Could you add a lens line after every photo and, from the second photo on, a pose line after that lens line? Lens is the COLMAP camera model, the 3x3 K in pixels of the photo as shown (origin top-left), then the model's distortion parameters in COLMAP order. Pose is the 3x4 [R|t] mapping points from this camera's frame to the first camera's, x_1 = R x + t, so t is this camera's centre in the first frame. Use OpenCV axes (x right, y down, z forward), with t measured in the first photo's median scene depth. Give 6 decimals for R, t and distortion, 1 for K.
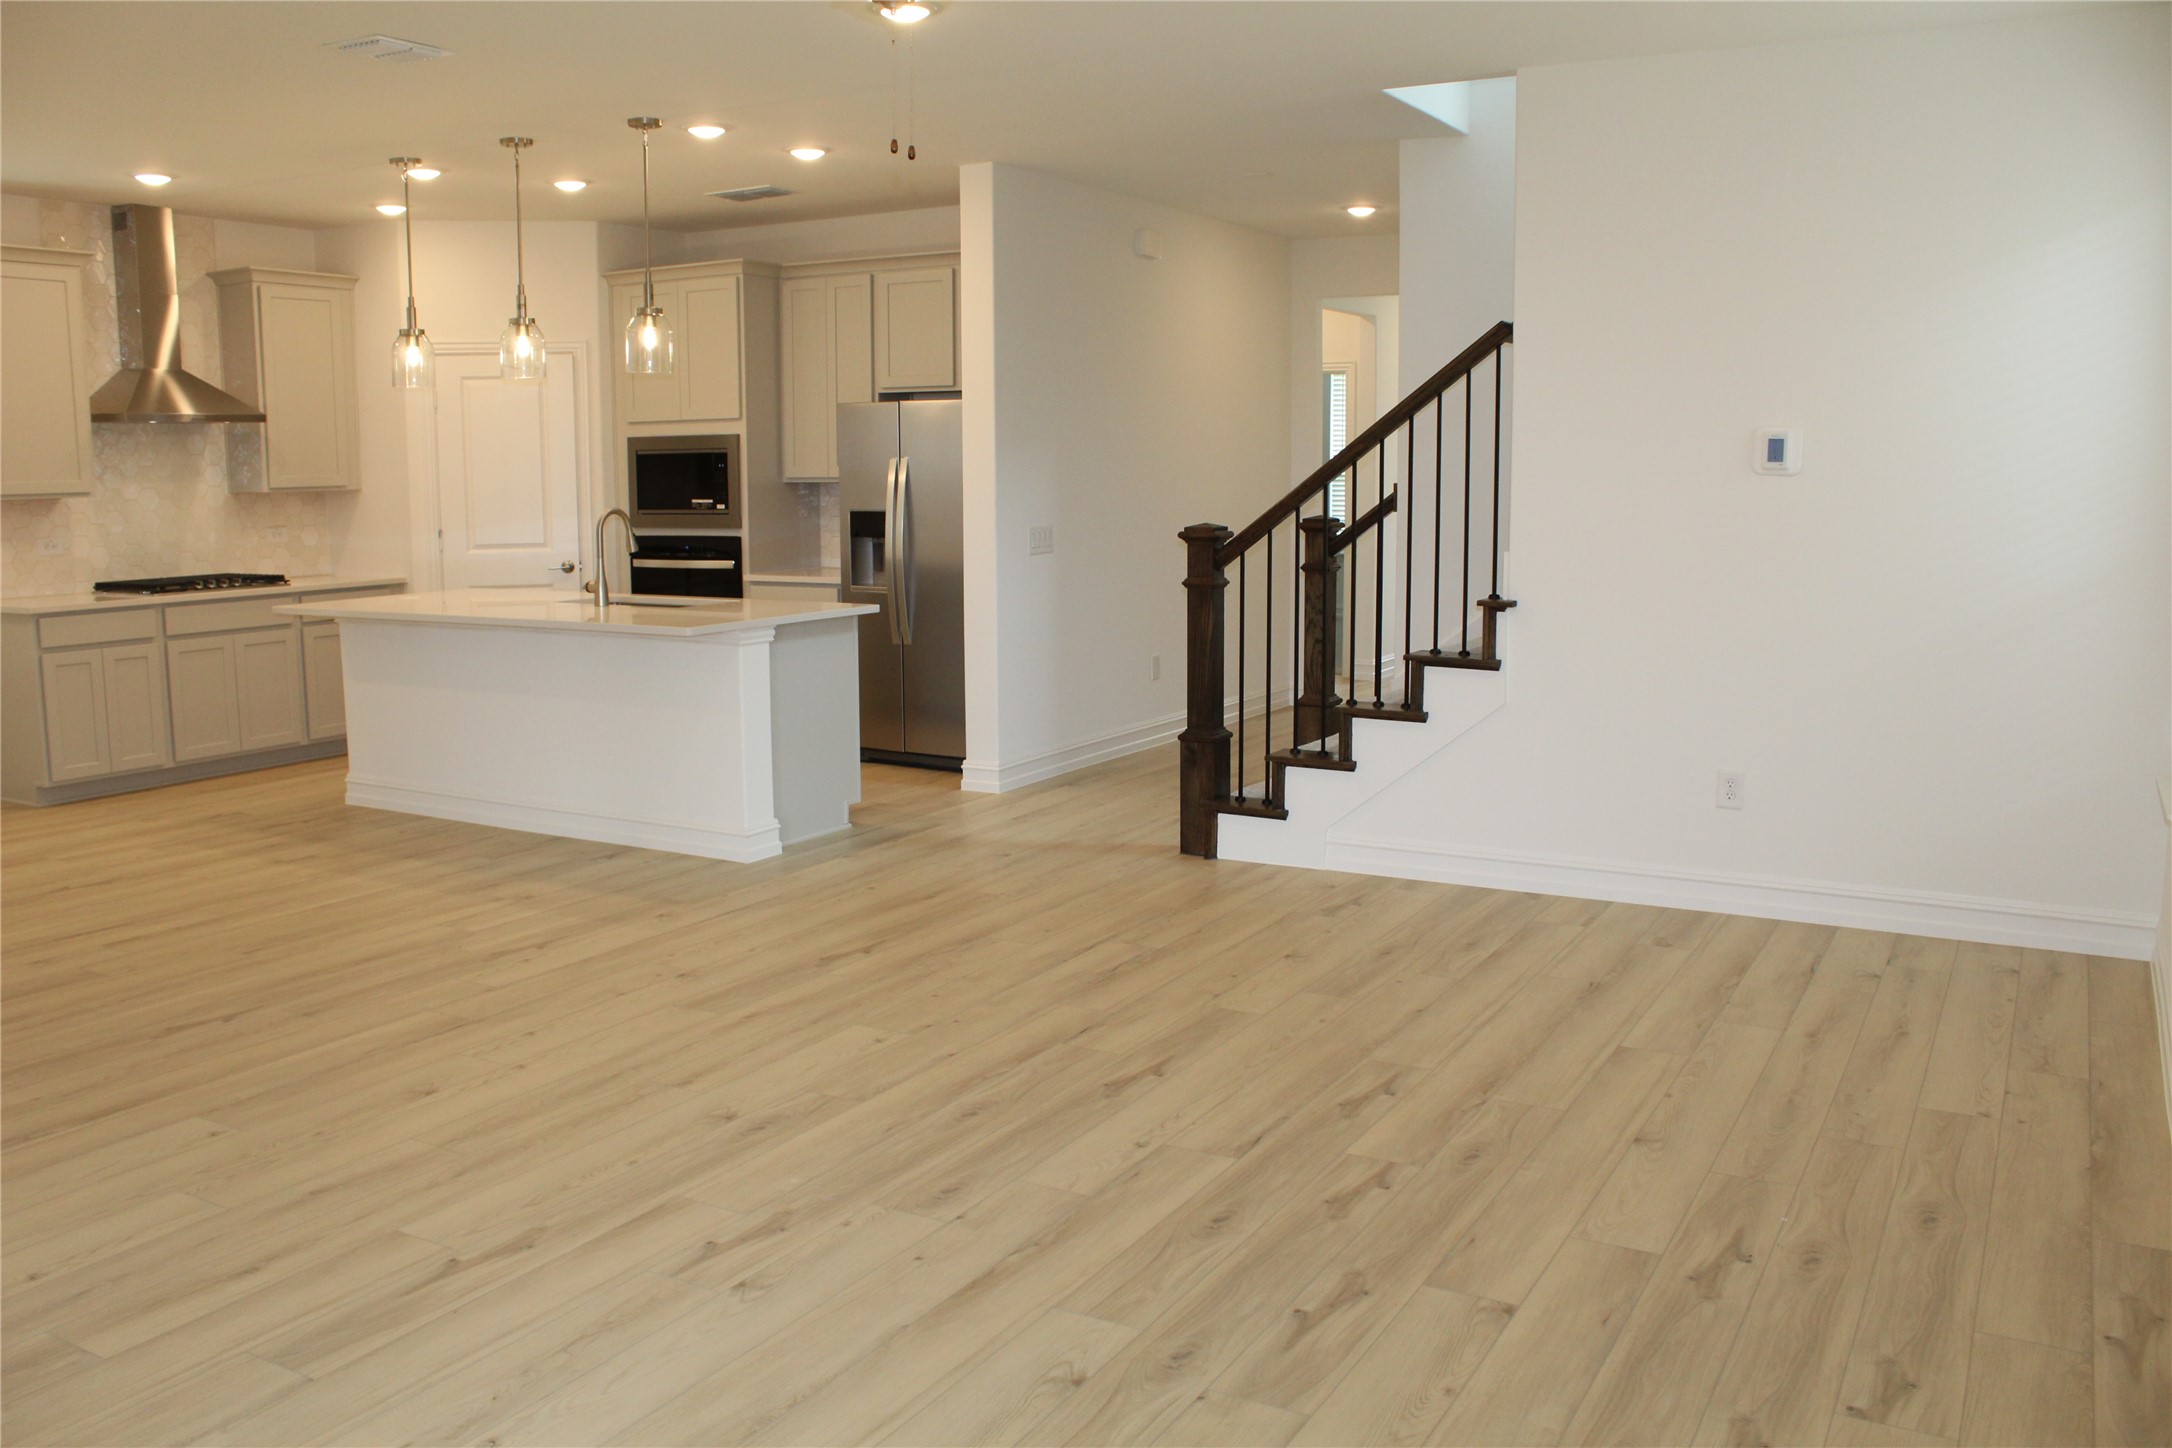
lens RADIAL K [[1795.2, 0, 1086.0], [0, 1795.2, 724.0], [0, 0, 1]] dist [-0.177846, 0.147057]
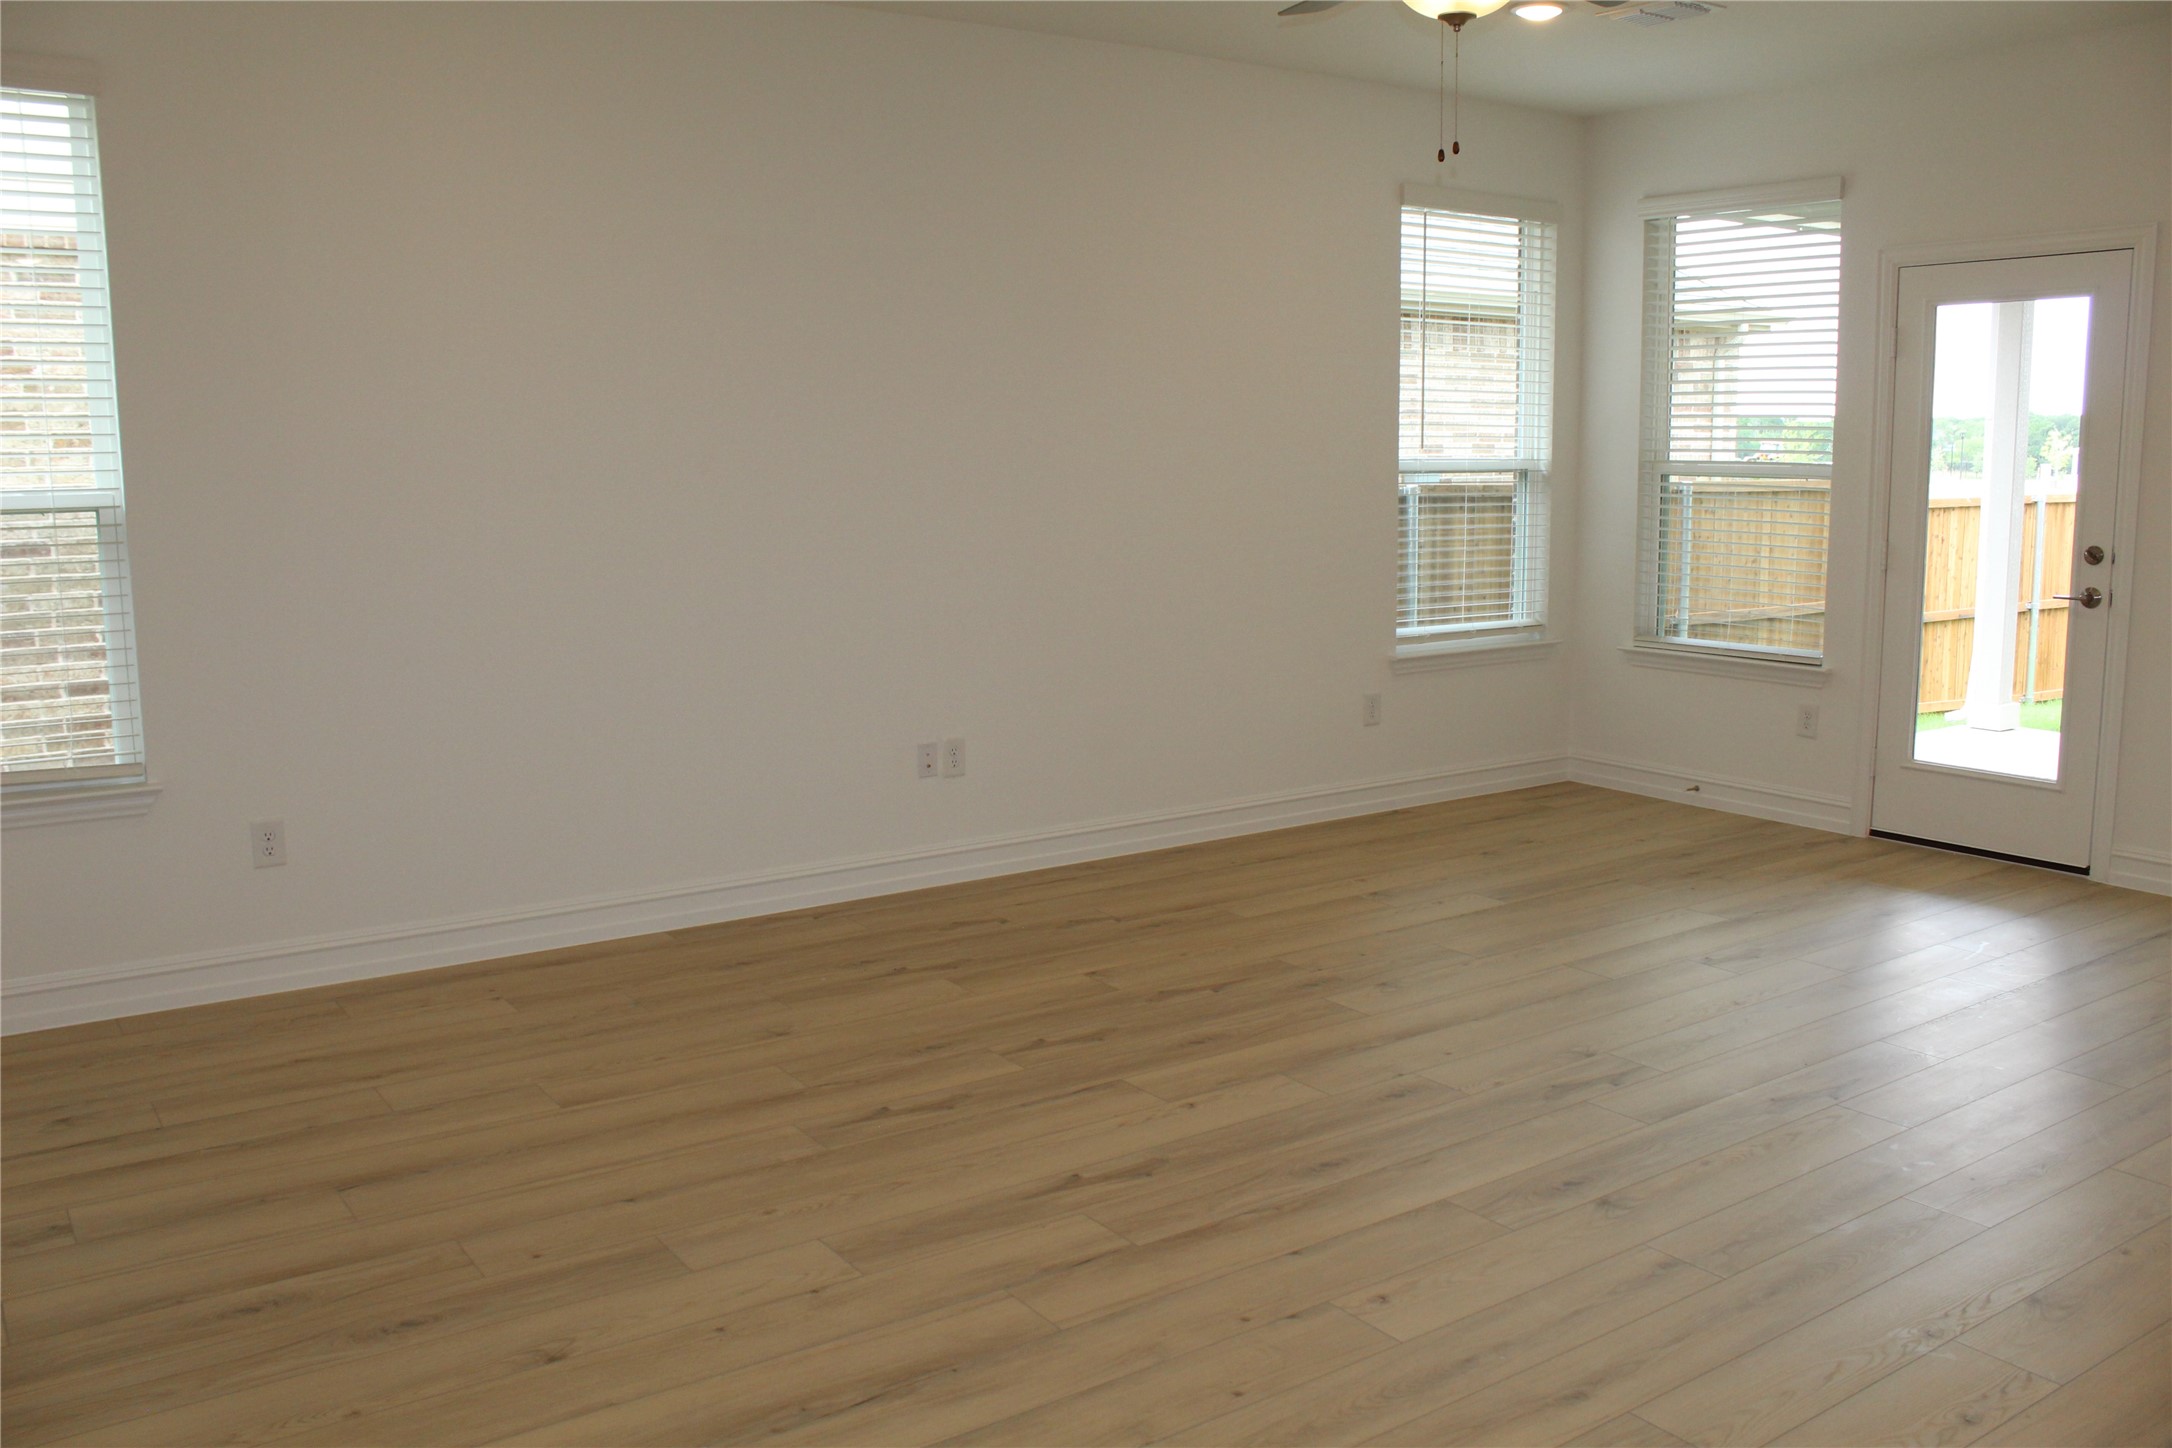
lens RADIAL K [[1795.2, 0, 1086.0], [0, 1795.2, 724.0], [0, 0, 1]] dist [-0.177846, 0.147057]
pose [[-0.900404, -0.059076, 0.431024, -0.328890], [0.073811, 0.955631, 0.285169, -0.254475], [-0.428747, 0.288582, -0.856094, 1.774487]]
